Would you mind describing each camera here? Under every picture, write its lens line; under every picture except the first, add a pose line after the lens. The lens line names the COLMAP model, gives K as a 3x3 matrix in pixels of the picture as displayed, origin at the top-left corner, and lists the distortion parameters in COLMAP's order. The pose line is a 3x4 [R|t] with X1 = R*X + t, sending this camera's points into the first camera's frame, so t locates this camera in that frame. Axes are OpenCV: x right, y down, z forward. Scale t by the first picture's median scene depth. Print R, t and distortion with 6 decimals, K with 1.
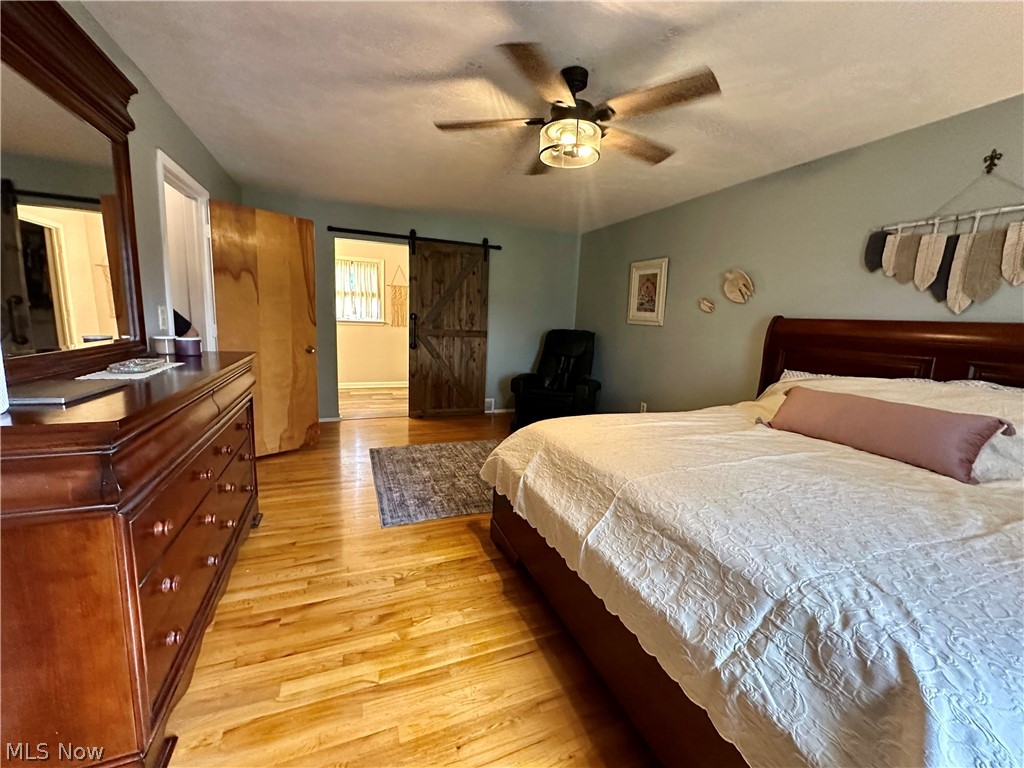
lens RADIAL K [[409.5, 0, 512.5], [0, 409.5, 382.6], [0, 0, 1]] dist [0.000896, 0.000060]
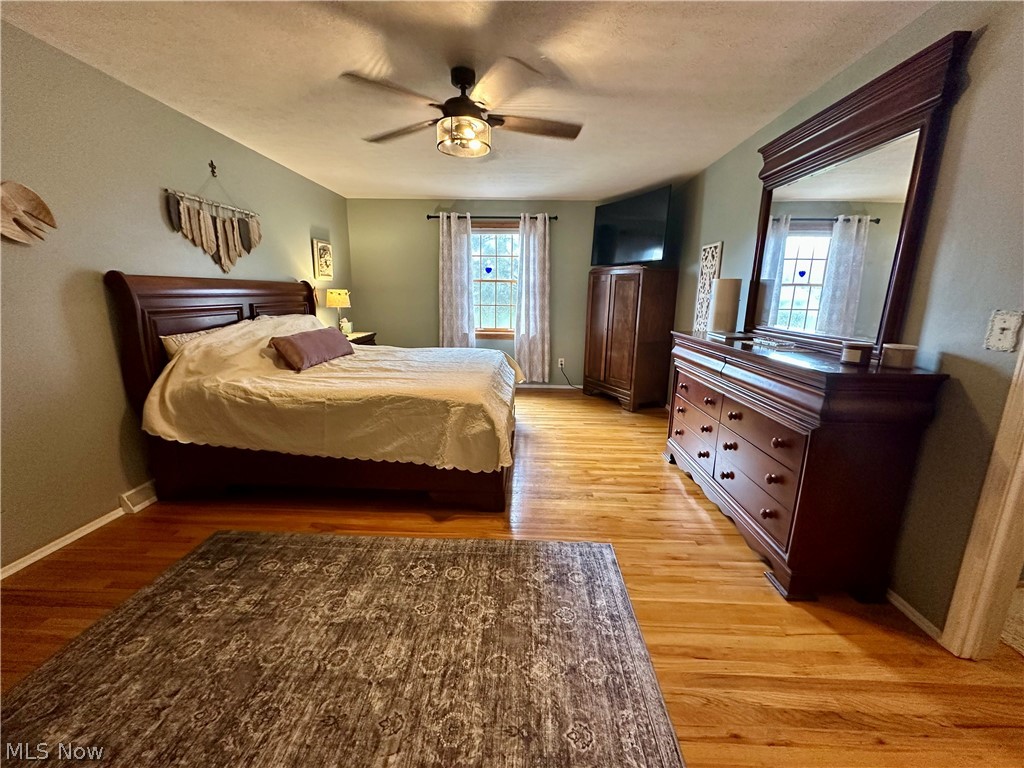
lens RADIAL K [[409.5, 0, 513.6], [0, 409.5, 381.5], [0, 0, 1]] dist [0.000896, 0.000060]
pose [[-0.911554, -0.142836, 0.385573, -0.349087], [0.009677, 0.930013, 0.367400, -0.249526], [-0.411066, 0.338636, -0.846375, 1.441615]]
